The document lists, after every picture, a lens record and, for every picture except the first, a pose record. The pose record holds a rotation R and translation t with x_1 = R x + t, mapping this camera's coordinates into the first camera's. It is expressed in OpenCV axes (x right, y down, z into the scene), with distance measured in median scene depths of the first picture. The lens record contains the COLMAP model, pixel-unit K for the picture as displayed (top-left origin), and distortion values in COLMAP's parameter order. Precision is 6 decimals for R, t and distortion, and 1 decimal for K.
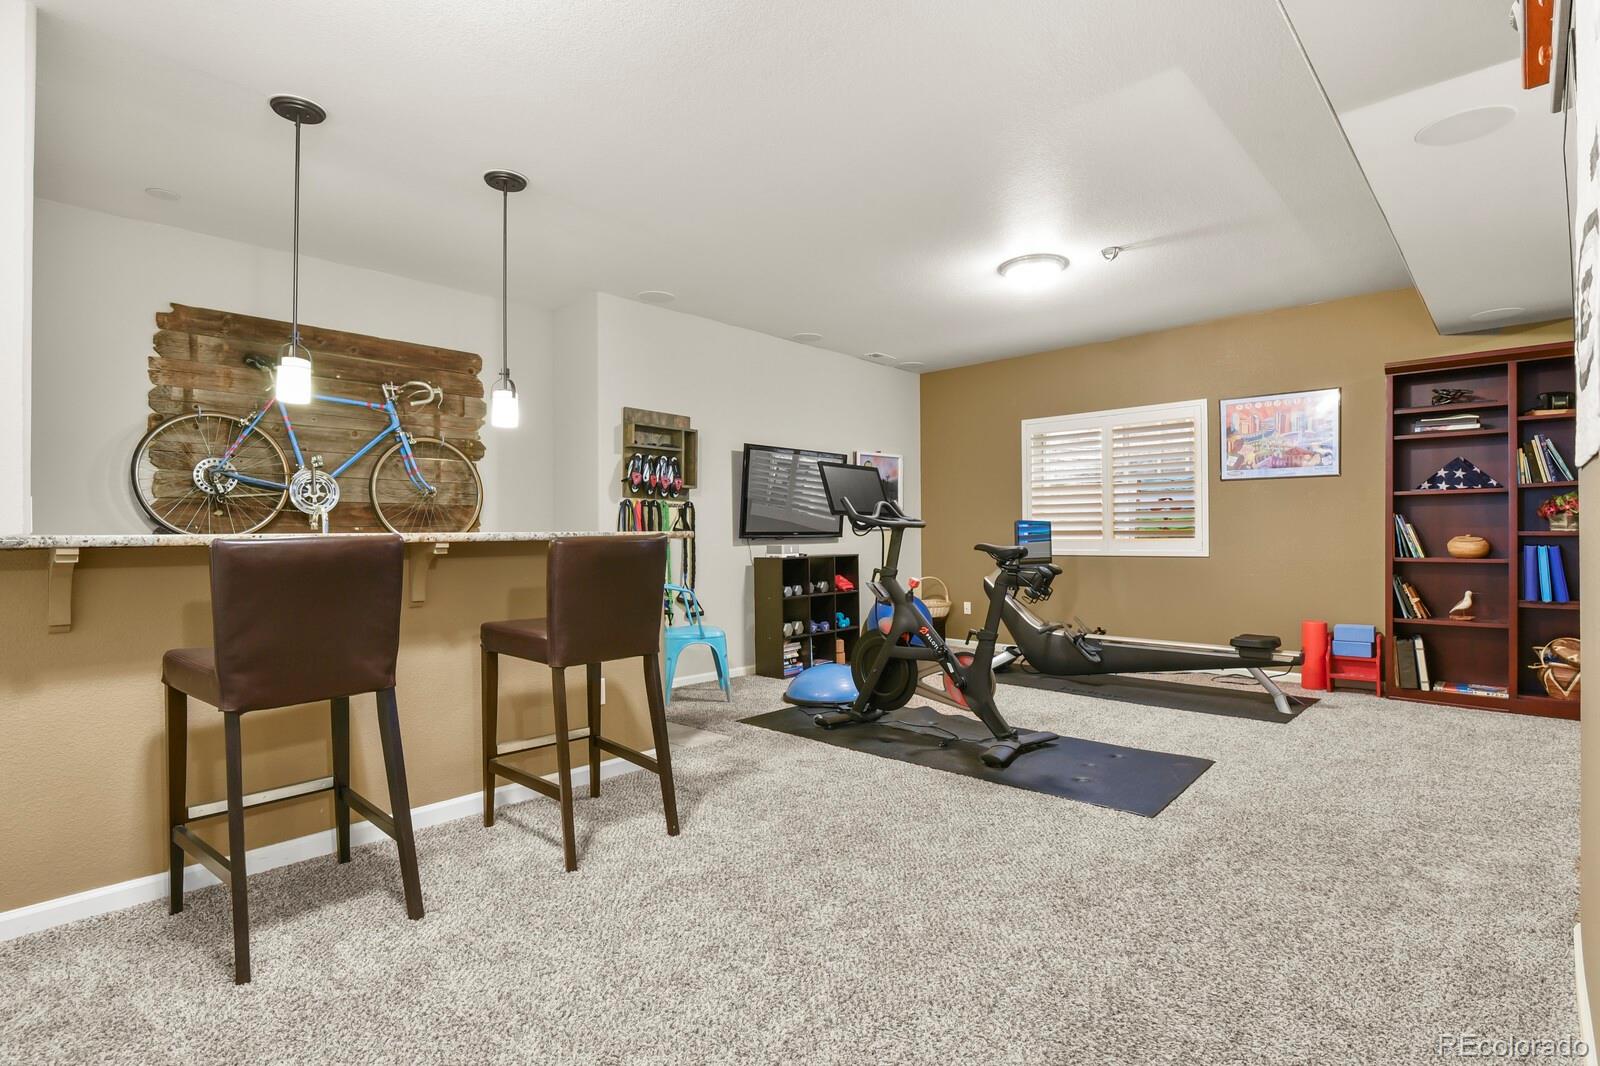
lens RADIAL K [[774.6, 0, 798.8], [0, 774.6, 534.7], [0, 0, 1]] dist [-0.011194, -0.006216]
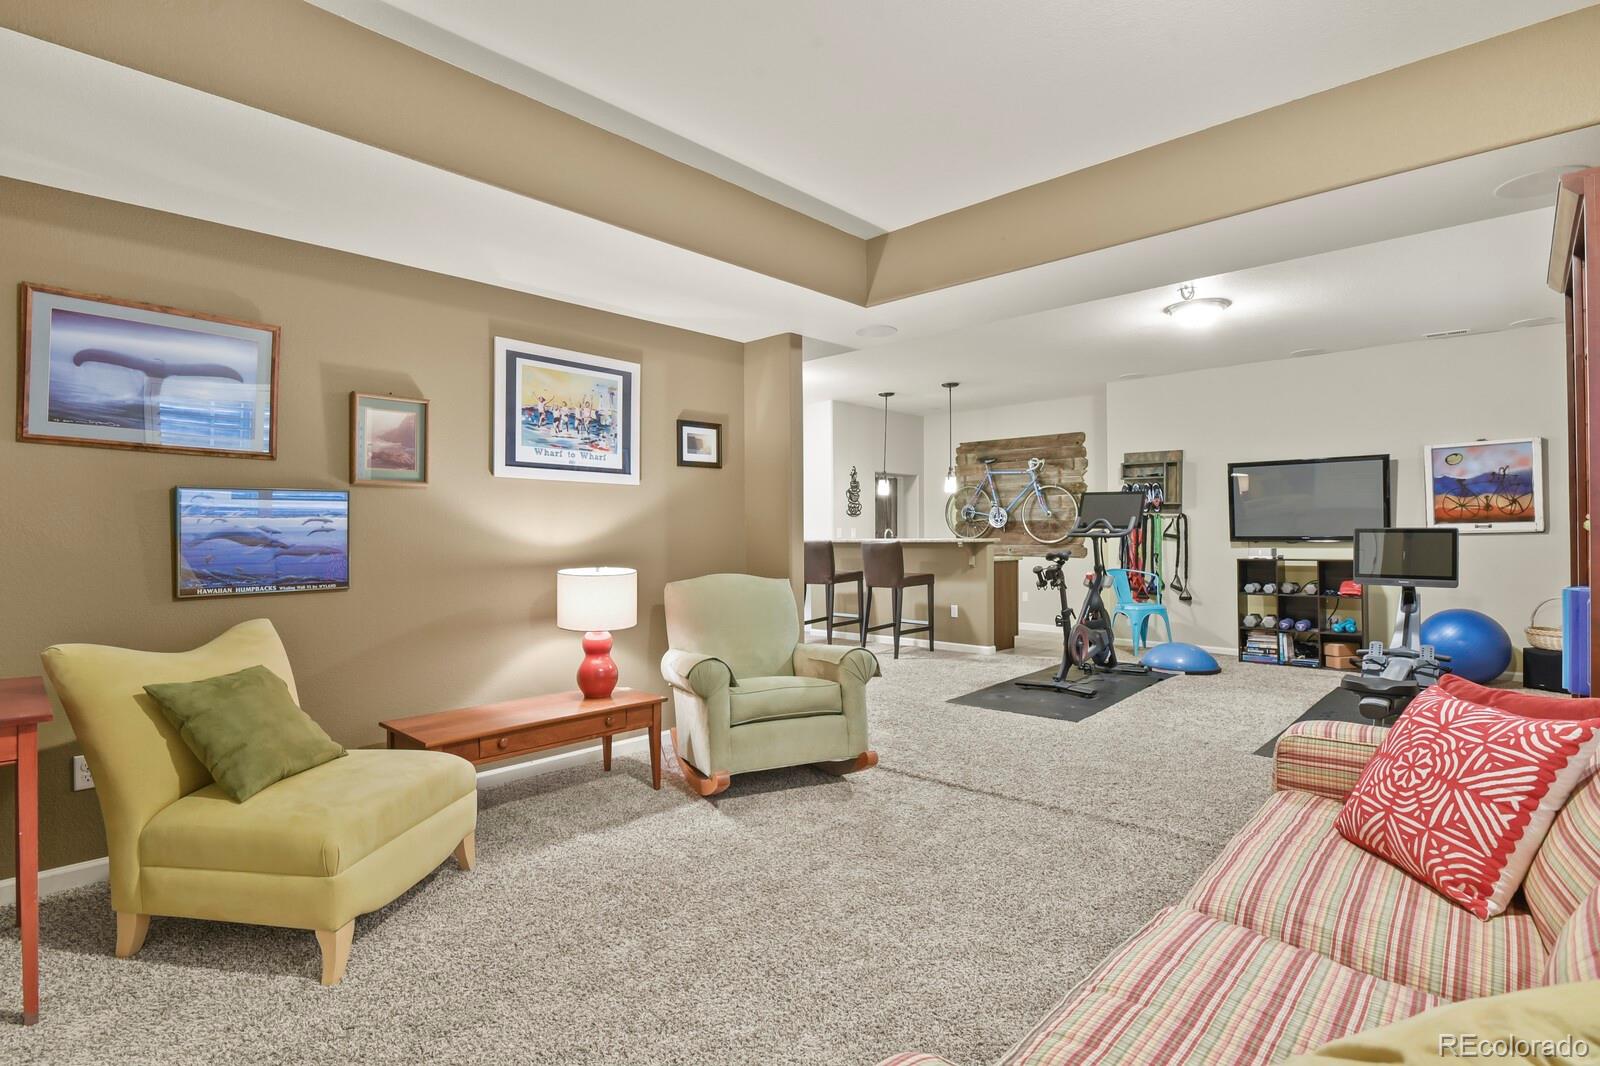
lens RADIAL K [[774.6, 0, 799.1], [0, 774.6, 531.2], [0, 0, 1]] dist [-0.011194, -0.006216]
pose [[0.000110, 0.004416, -0.999990, 1.359045], [0.008254, 0.999956, 0.004416, -0.026381], [0.999966, -0.008254, 0.000074, 0.383245]]
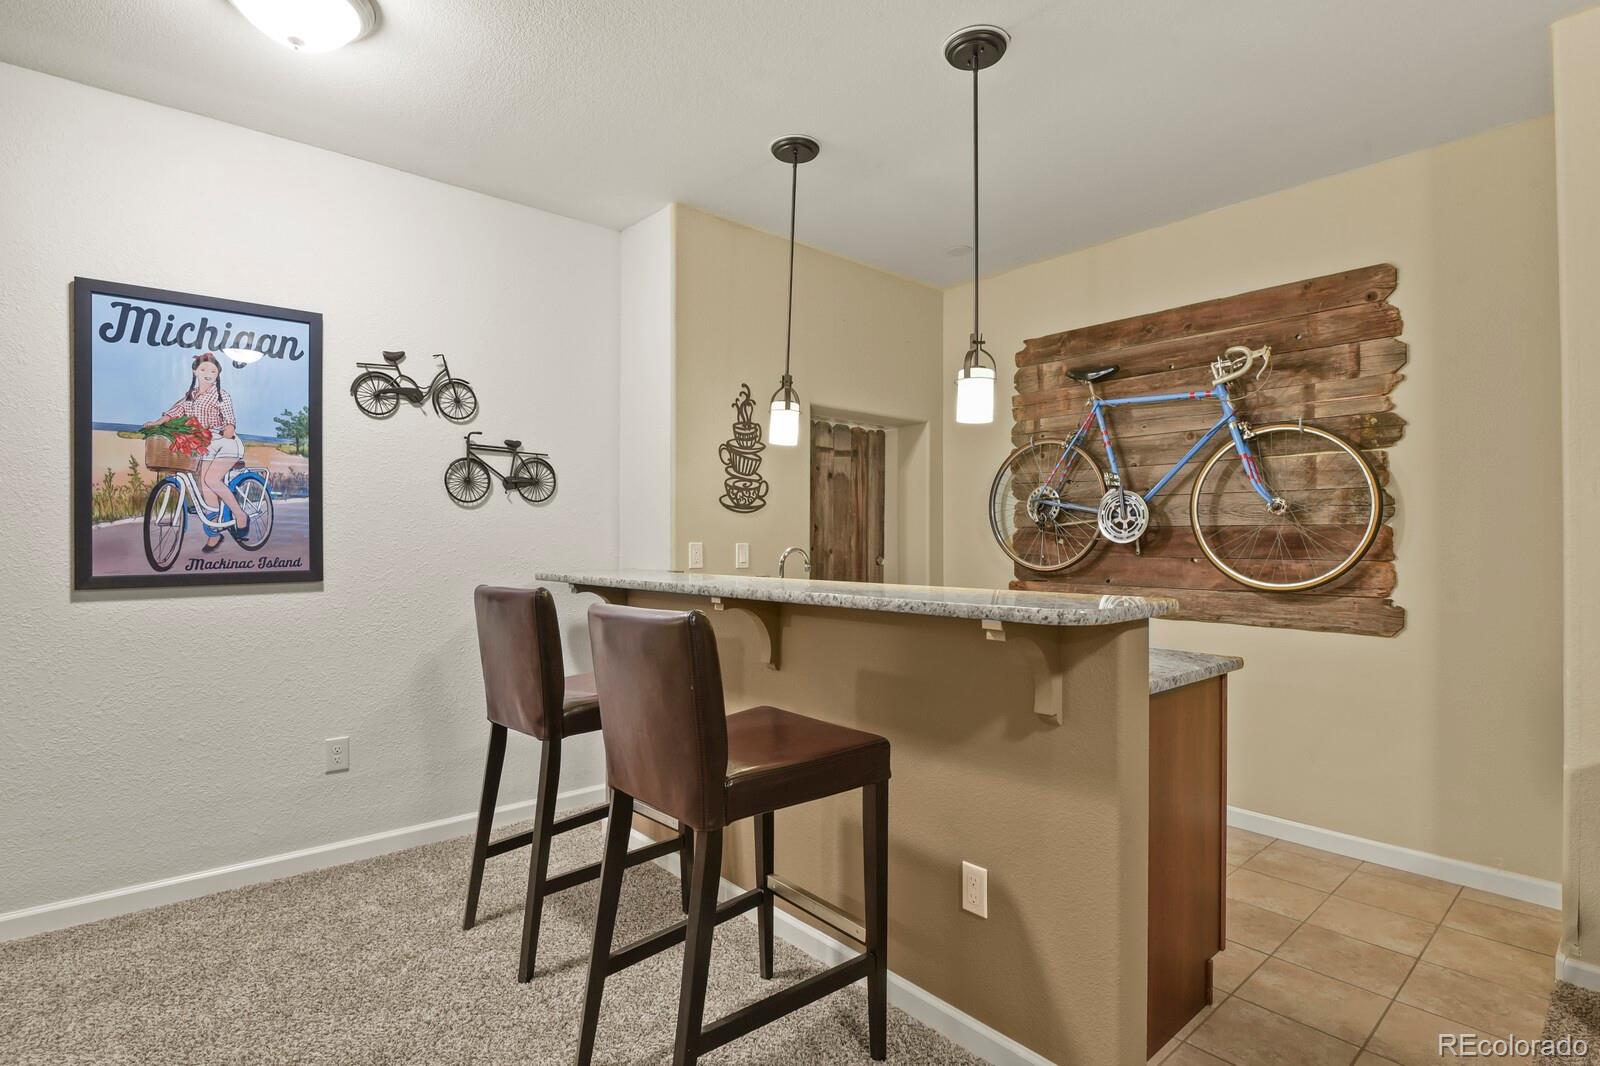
lens RADIAL K [[774.6, 0, 811.1], [0, 774.6, 533.4], [0, 0, 1]] dist [-0.011194, -0.006216]
pose [[-0.085315, -0.002192, -0.996352, 0.200634], [-0.000111, 0.999998, -0.002190, -0.030787], [0.996354, -0.000076, -0.085315, 0.644120]]
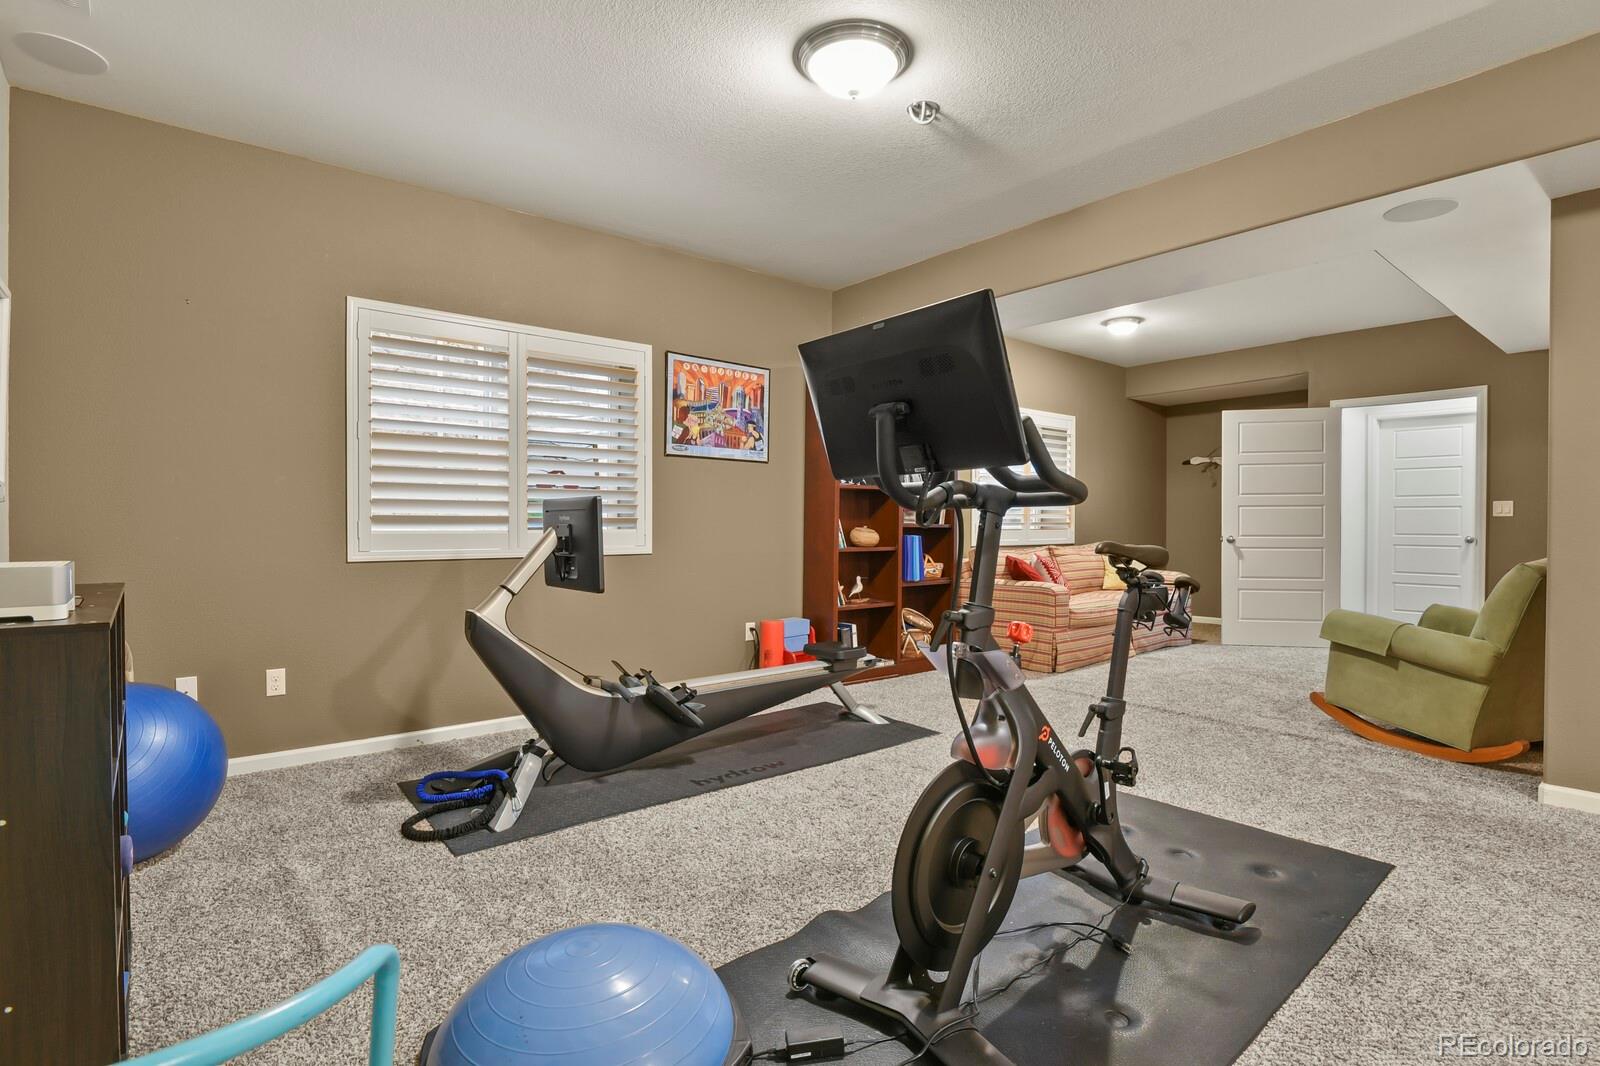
lens RADIAL K [[774.6, 0, 815.3], [0, 774.6, 544.8], [0, 0, 1]] dist [-0.011194, -0.006216]
pose [[0.150287, -0.017495, 0.988488, -0.255614], [-0.003760, 0.999826, 0.018268, 0.007268], [-0.988635, -0.006462, 0.150195, 0.894999]]
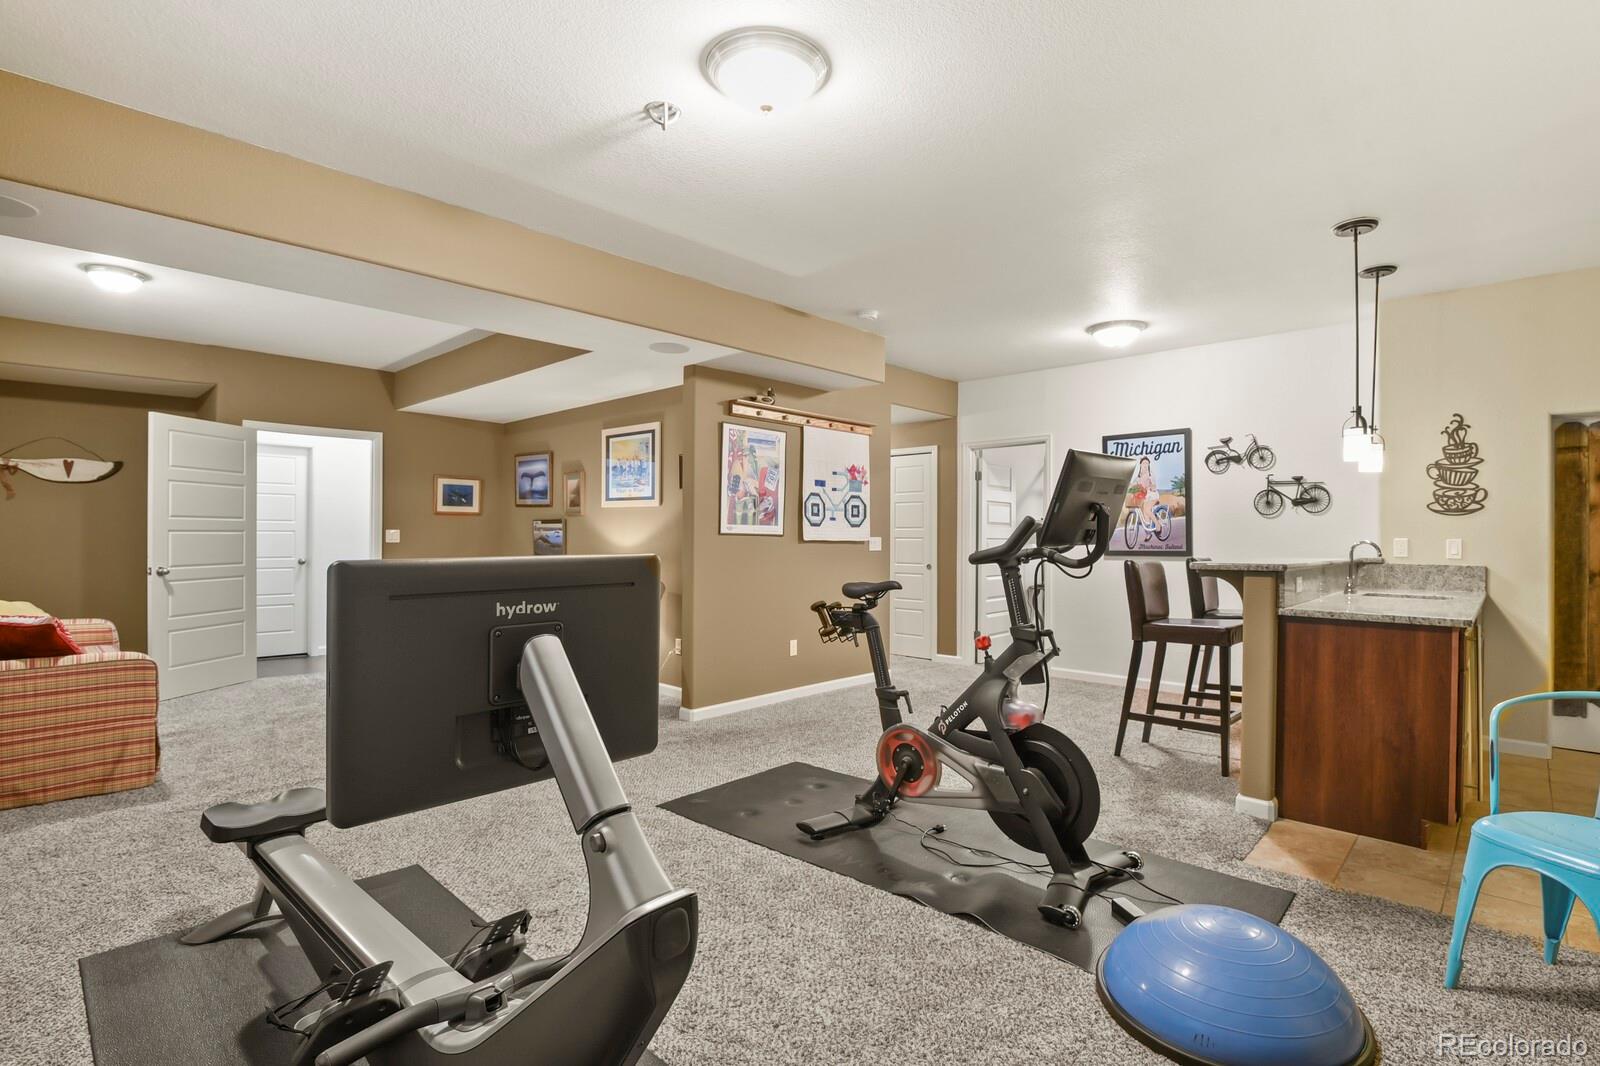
lens RADIAL K [[774.6, 0, 806.6], [0, 774.6, 533.0], [0, 0, 1]] dist [-0.011194, -0.006216]
pose [[-0.999997, 0.000851, -0.002389, 0.258519], [0.000864, 0.999985, -0.005343, -0.026539], [0.002384, -0.005345, -0.999983, 1.441551]]
